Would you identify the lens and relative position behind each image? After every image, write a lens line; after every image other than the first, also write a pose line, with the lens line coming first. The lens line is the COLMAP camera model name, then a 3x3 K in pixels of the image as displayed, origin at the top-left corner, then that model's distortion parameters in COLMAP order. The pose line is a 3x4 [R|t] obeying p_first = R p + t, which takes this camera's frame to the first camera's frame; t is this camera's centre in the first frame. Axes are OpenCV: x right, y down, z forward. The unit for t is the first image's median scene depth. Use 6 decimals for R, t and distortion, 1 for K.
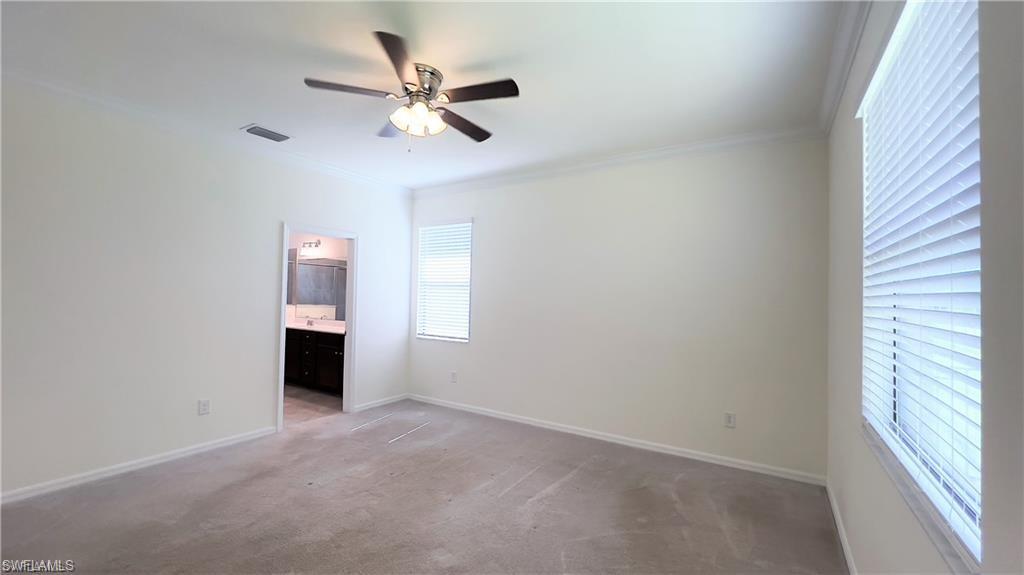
lens RADIAL K [[410.9, 0, 510.9], [0, 410.9, 285.5], [0, 0, 1]] dist [-0.001085, 0.000248]
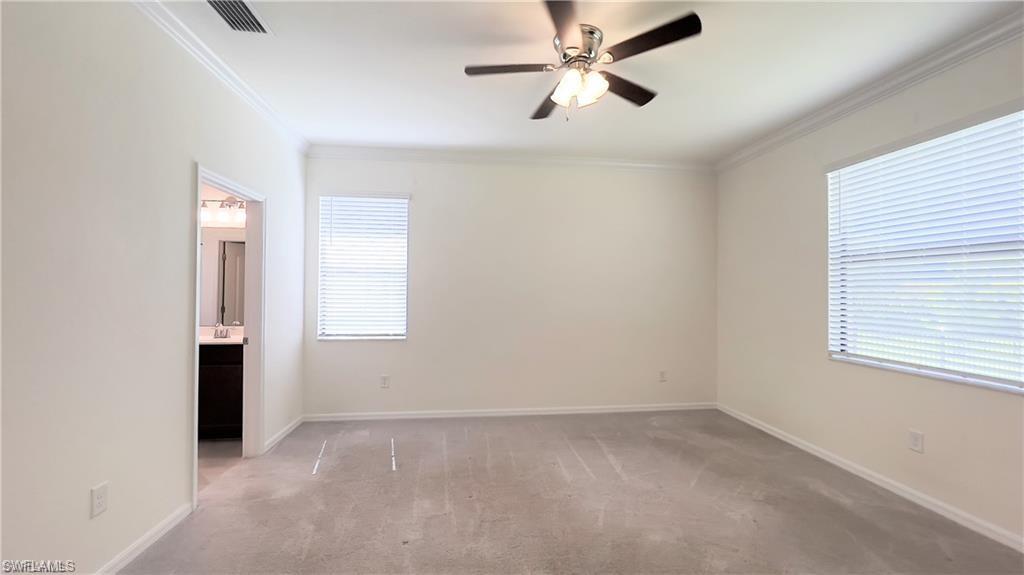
lens RADIAL K [[410.9, 0, 510.9], [0, 410.9, 285.5], [0, 0, 1]] dist [-0.001085, 0.000248]
pose [[0.774829, -0.005937, 0.632143, -0.478133], [-0.007386, 0.999803, 0.018444, 0.009490], [-0.632128, -0.018960, 0.774632, 0.199205]]
